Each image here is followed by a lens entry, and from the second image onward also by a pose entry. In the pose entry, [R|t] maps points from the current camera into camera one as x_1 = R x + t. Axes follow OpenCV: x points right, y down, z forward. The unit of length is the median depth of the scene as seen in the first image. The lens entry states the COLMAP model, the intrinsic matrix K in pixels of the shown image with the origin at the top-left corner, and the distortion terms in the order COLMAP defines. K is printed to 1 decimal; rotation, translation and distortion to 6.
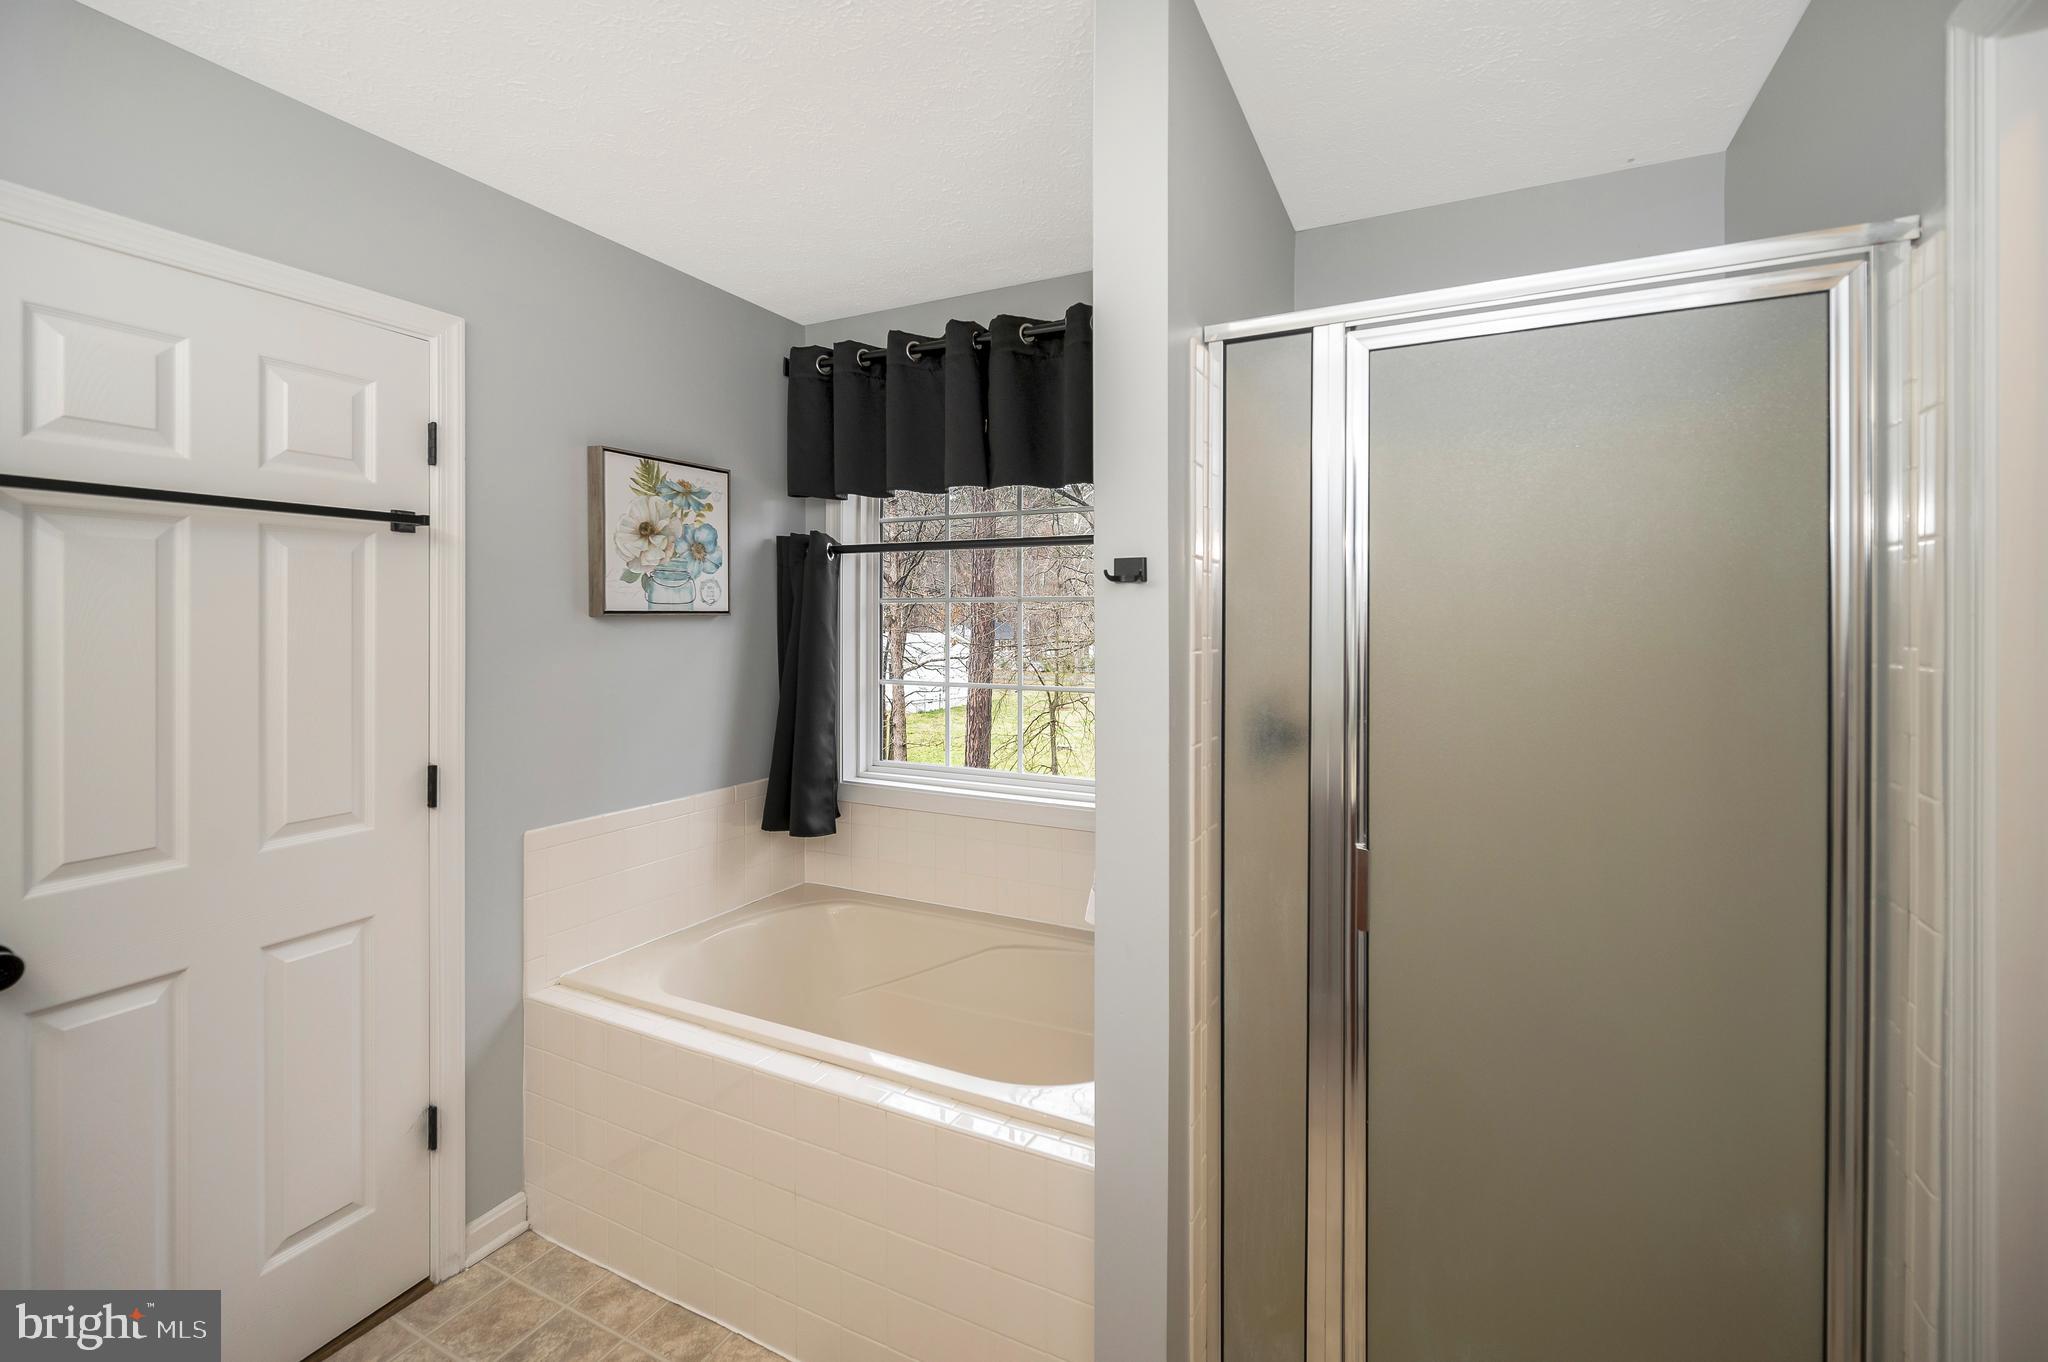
lens RADIAL K [[863.4, 0, 1085.1], [0, 863.4, 612.9], [0, 0, 1]] dist [0.000962, -0.000091]
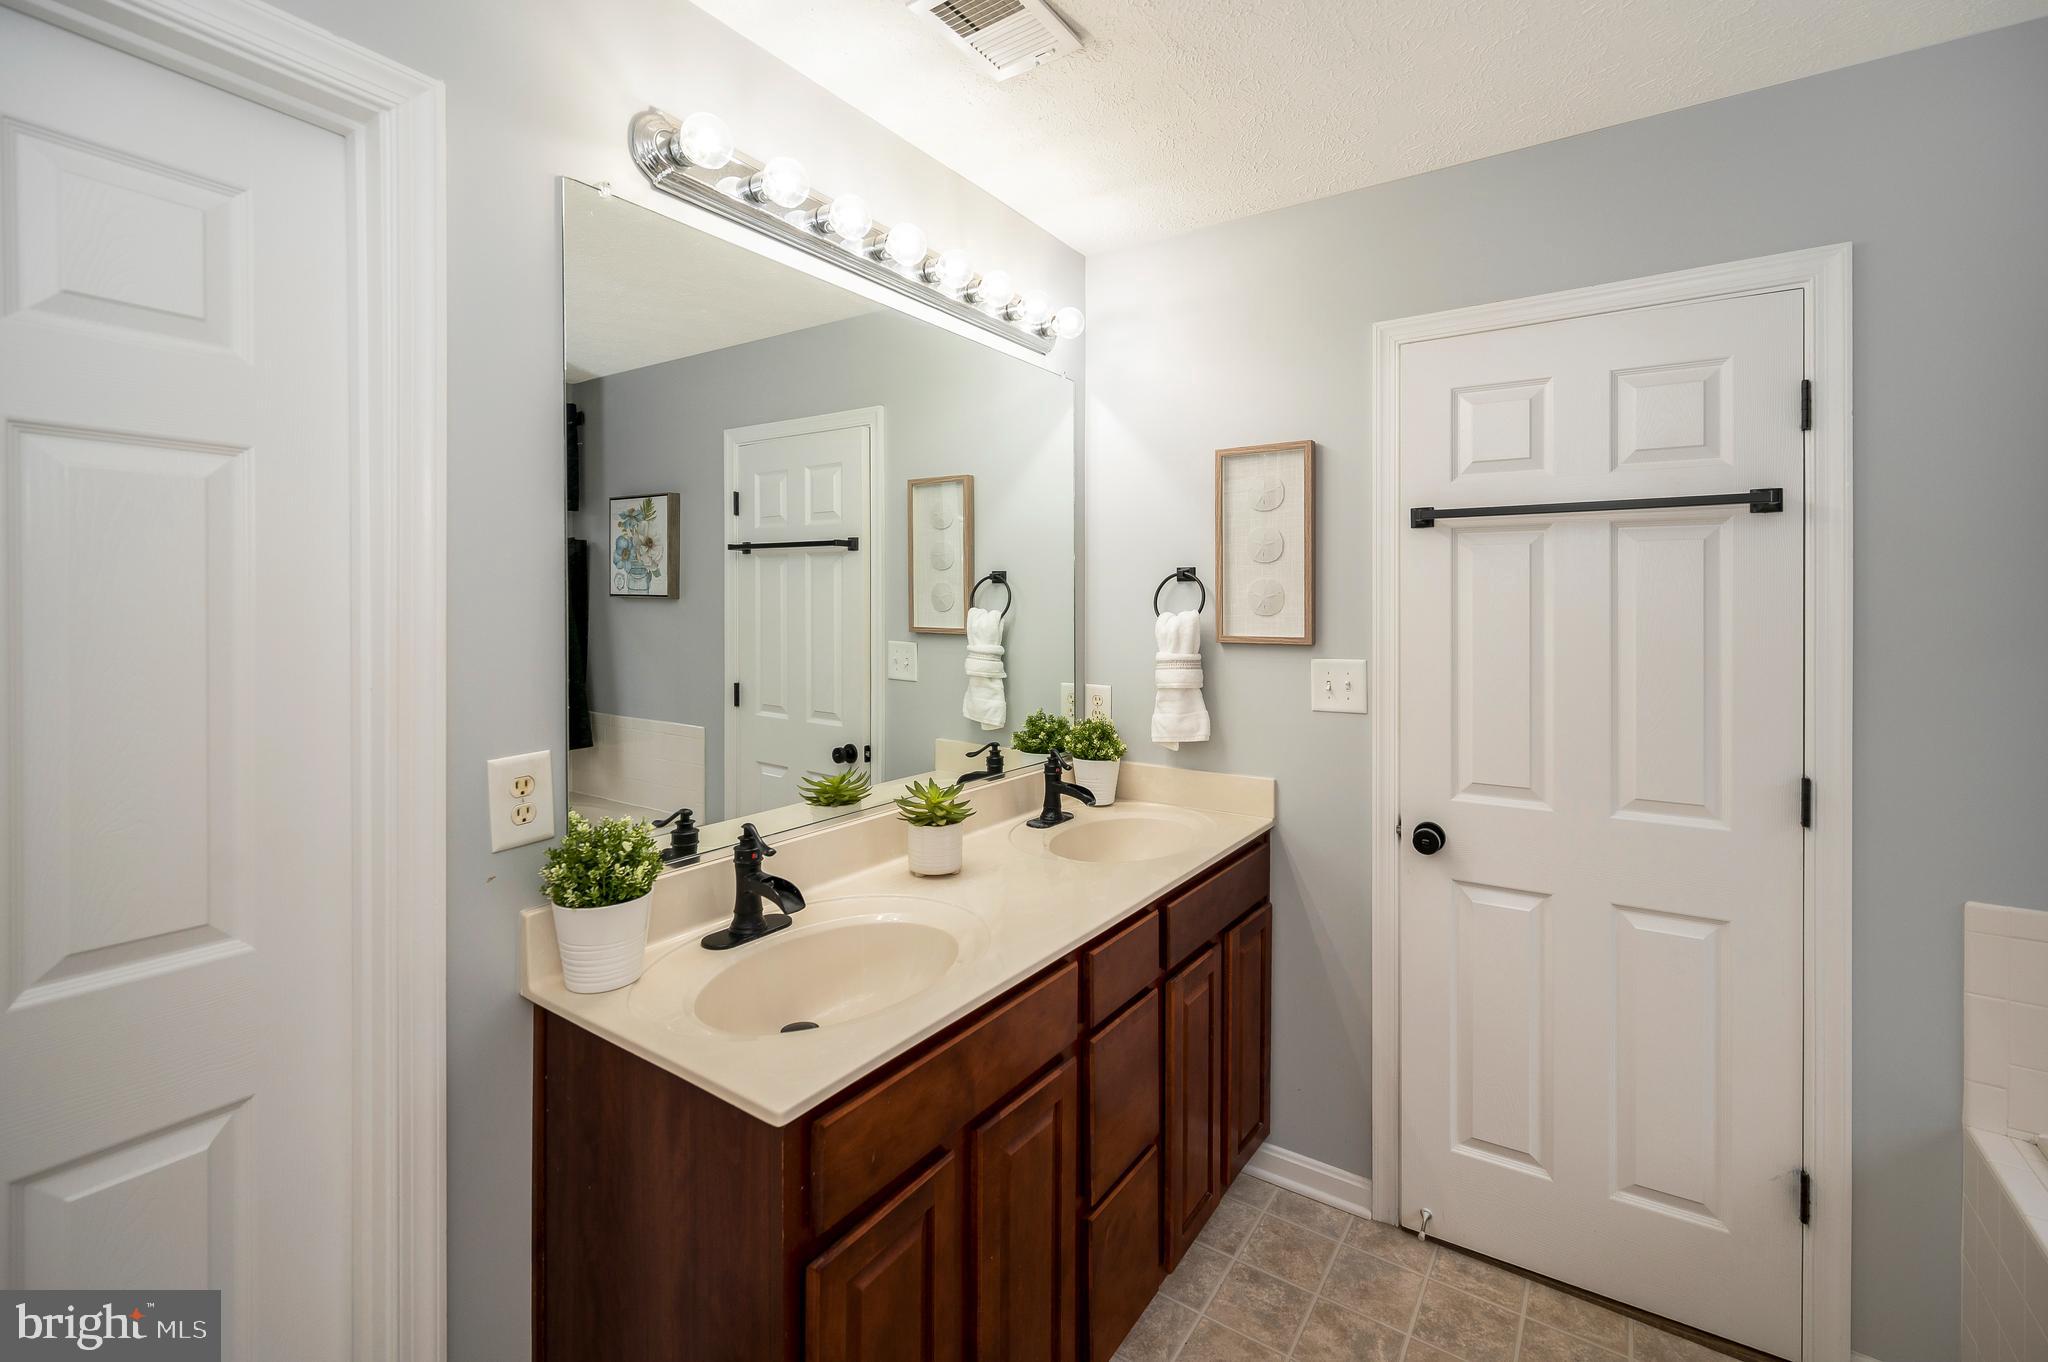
lens RADIAL K [[863.4, 0, 1085.1], [0, 863.4, 612.9], [0, 0, 1]] dist [0.000962, -0.000091]
pose [[-0.118612, 0.006261, -0.992921, 0.217477], [0.002089, 0.999979, 0.006056, 0.005073], [0.992939, -0.001356, -0.118622, 0.446087]]
